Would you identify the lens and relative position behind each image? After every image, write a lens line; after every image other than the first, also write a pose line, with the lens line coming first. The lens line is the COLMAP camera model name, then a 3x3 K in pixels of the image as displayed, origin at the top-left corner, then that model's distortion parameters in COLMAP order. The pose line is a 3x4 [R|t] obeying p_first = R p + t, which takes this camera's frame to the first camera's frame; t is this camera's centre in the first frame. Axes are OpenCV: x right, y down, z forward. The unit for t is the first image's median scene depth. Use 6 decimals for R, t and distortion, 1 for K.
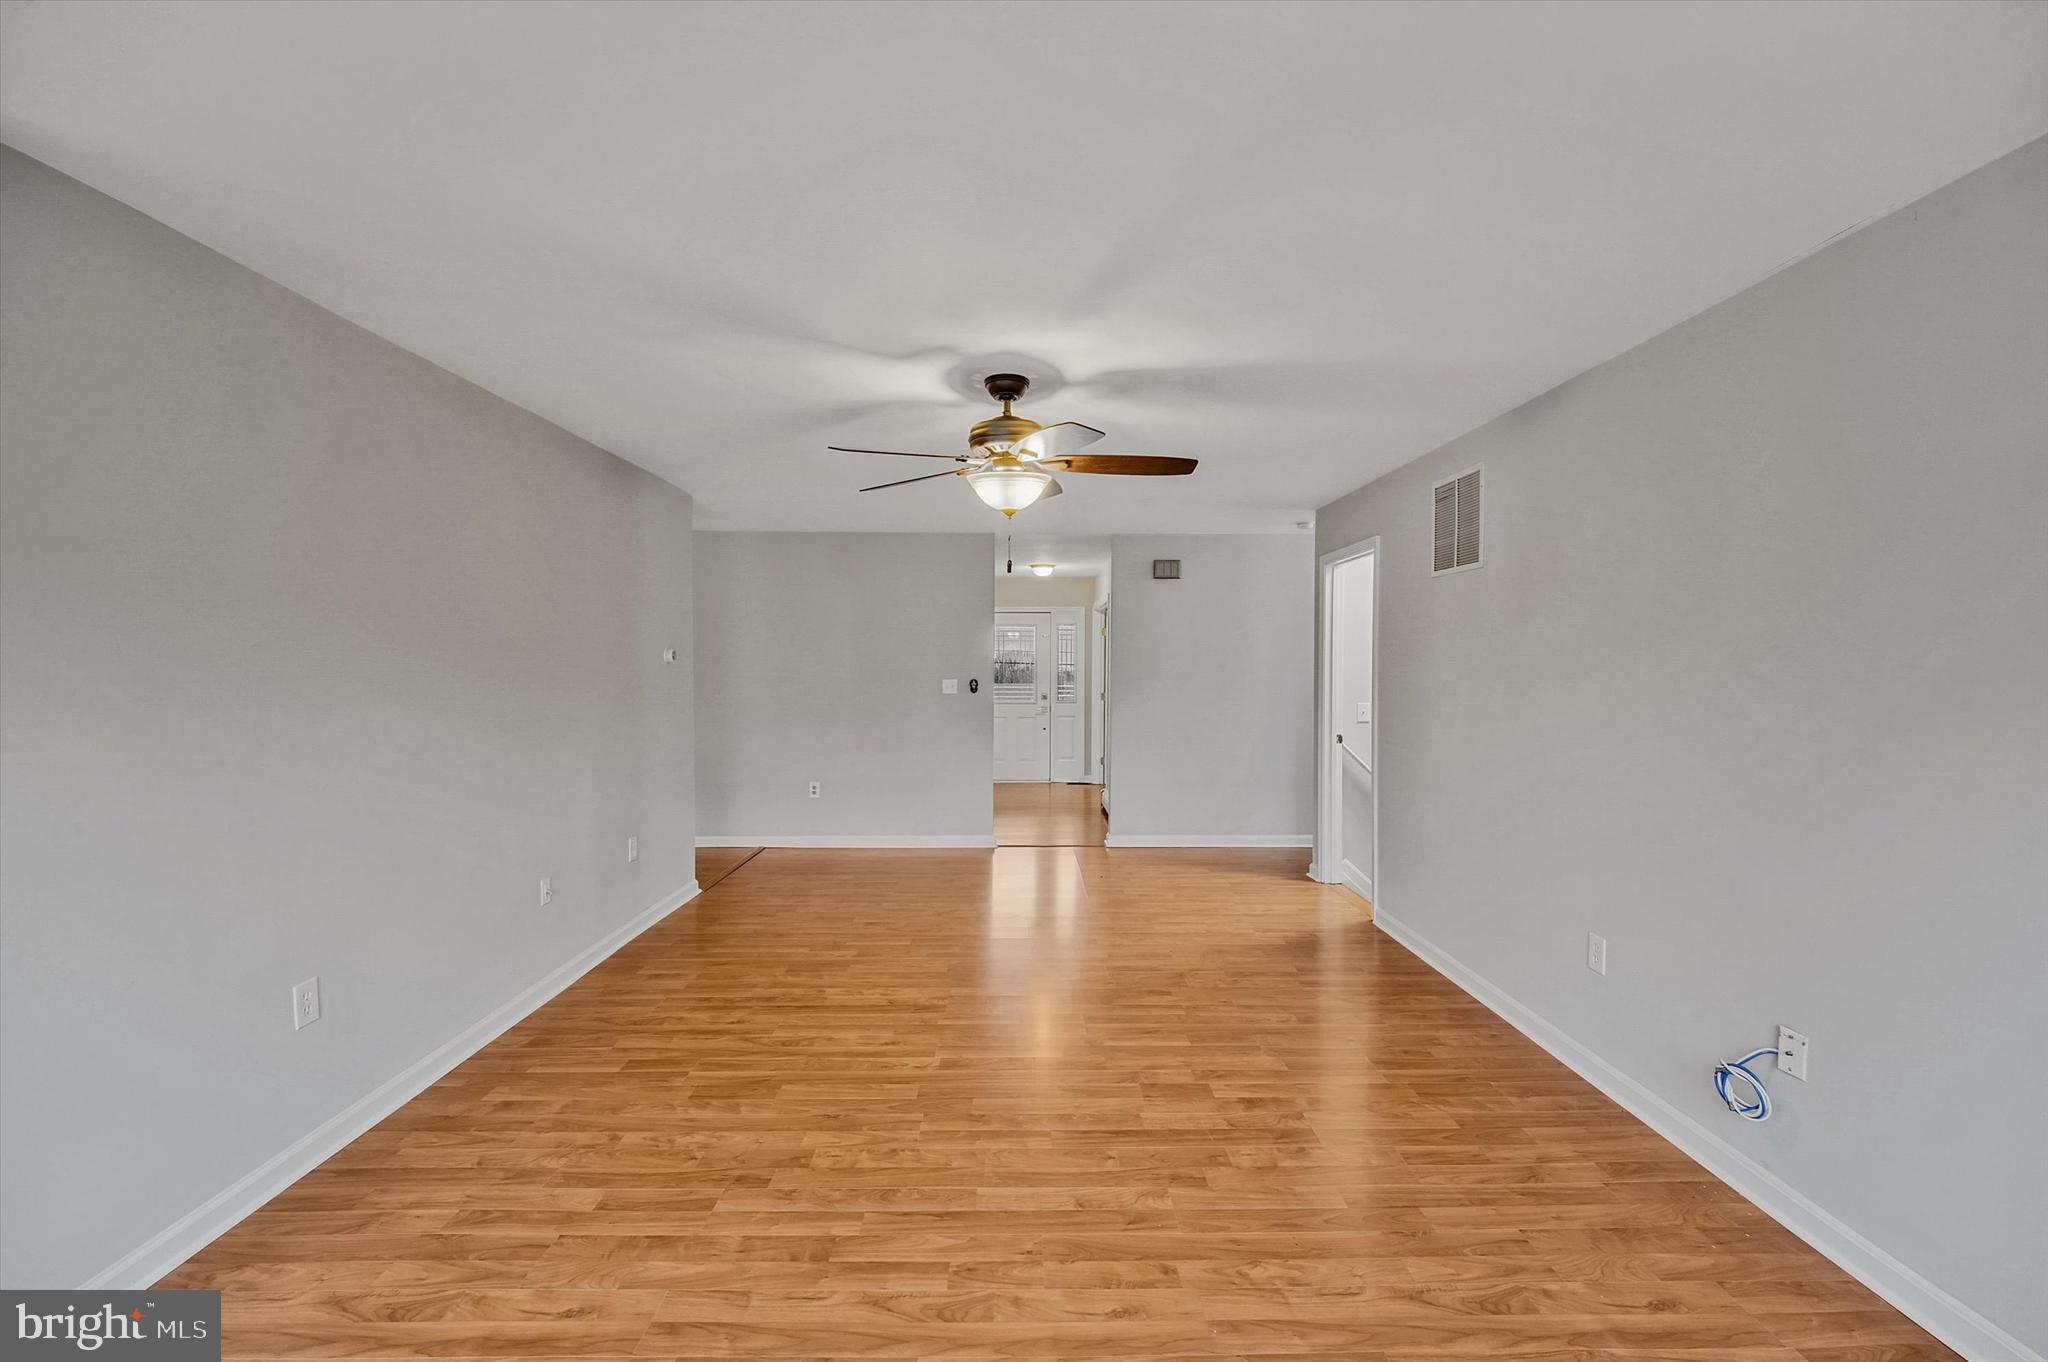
lens RADIAL K [[850.9, 0, 1026.0], [0, 850.9, 687.6], [0, 0, 1]] dist [0.051933, -0.047993]
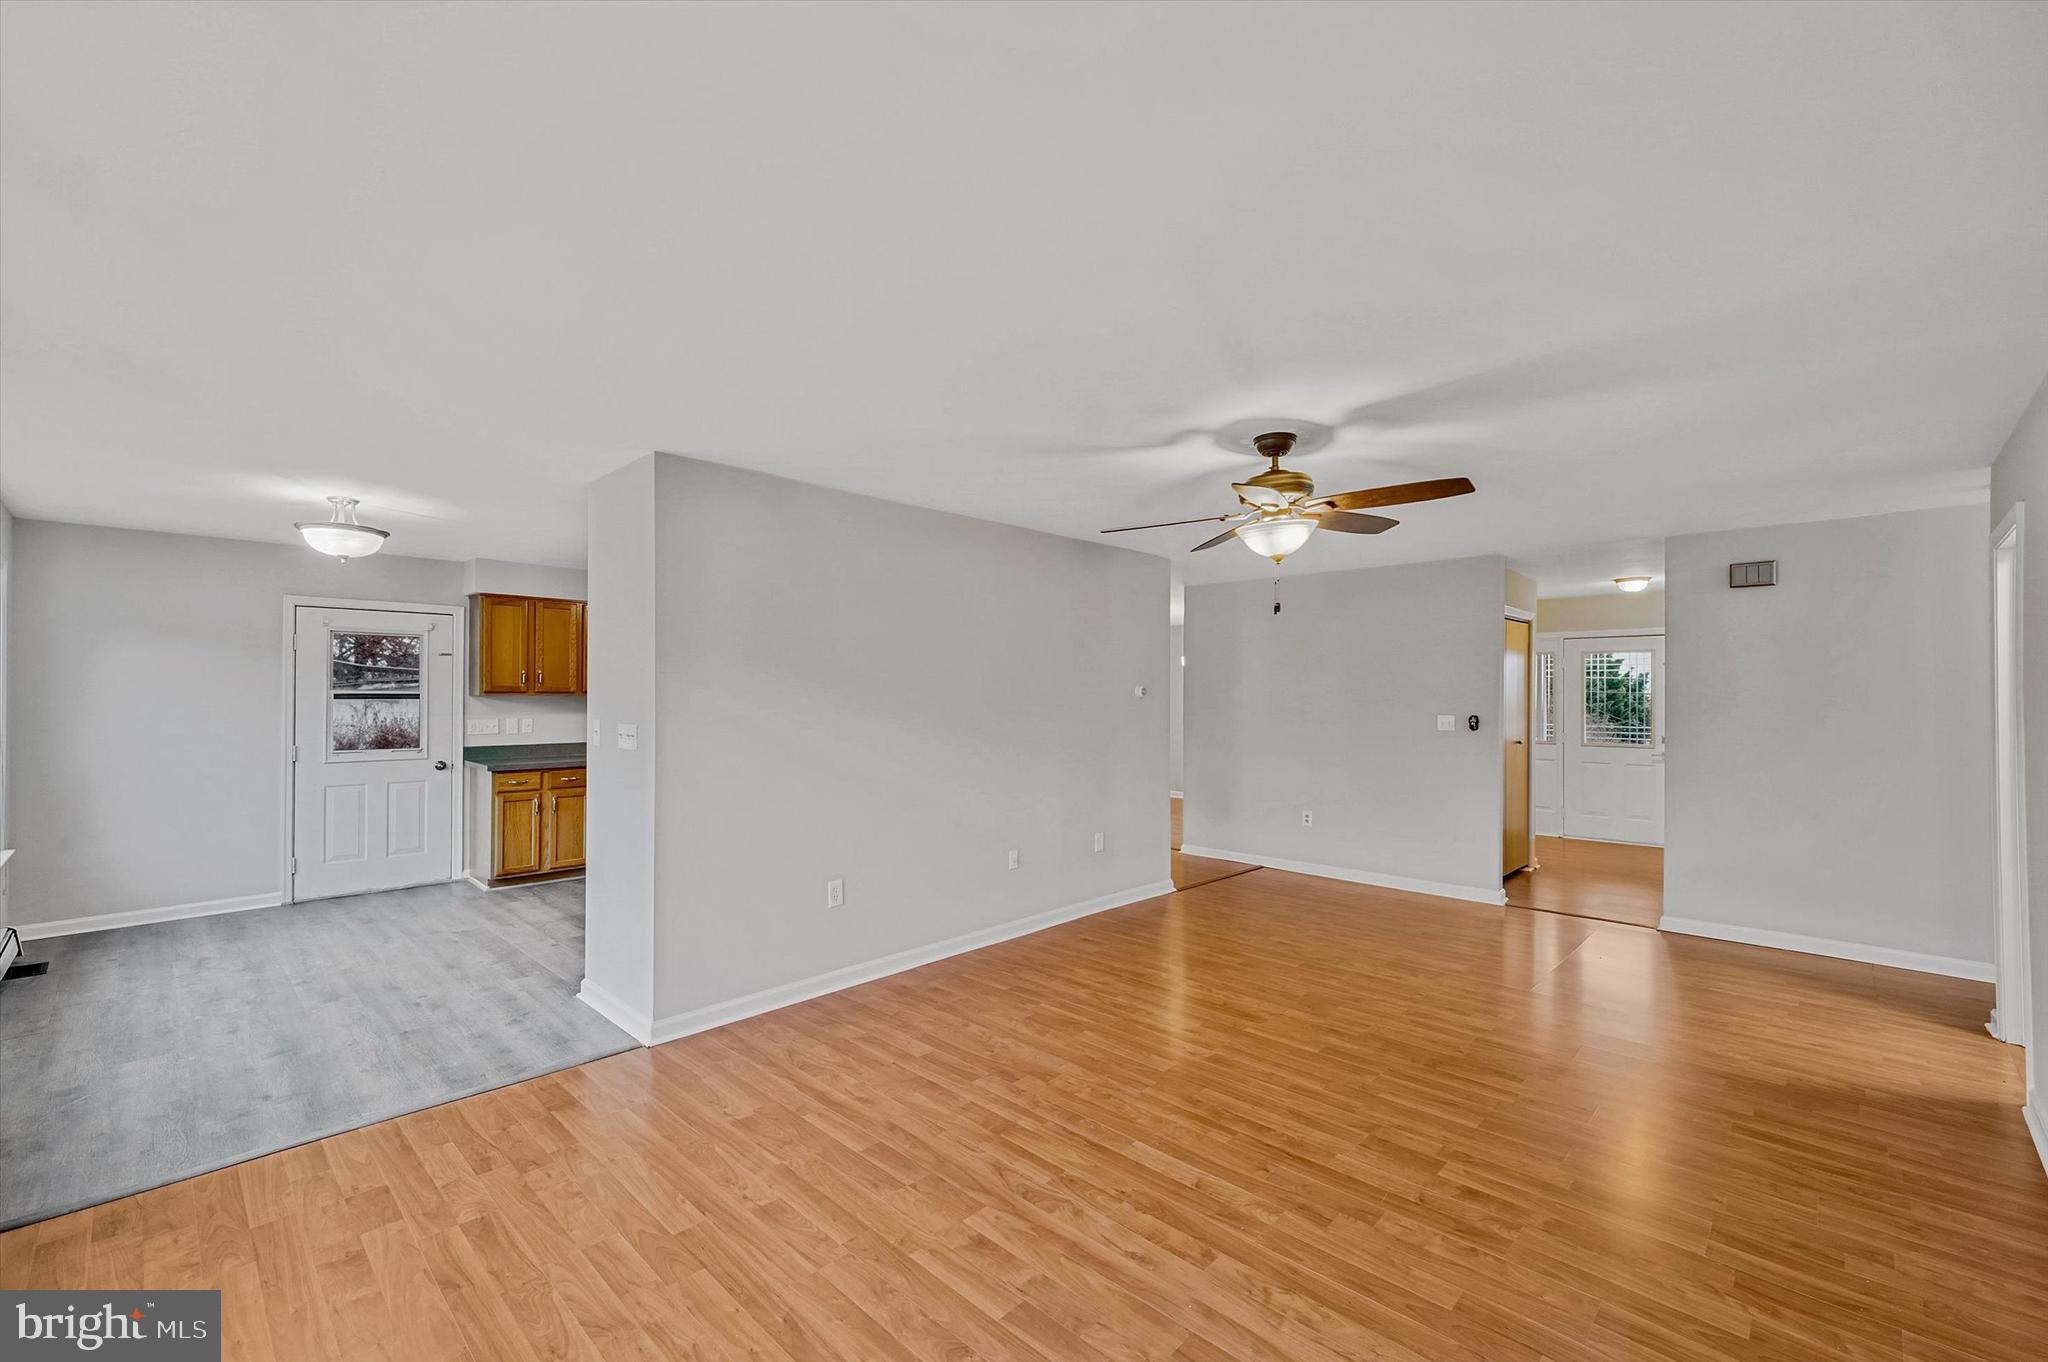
lens RADIAL K [[839.1, 0, 1032.2], [0, 839.1, 692.6], [0, 0, 1]] dist [0.027534, -0.000345]
pose [[0.720401, -0.002776, -0.693552, 0.548756], [-0.020304, 0.999479, -0.025091, -0.004312], [0.693260, 0.032157, 0.719969, 0.033637]]
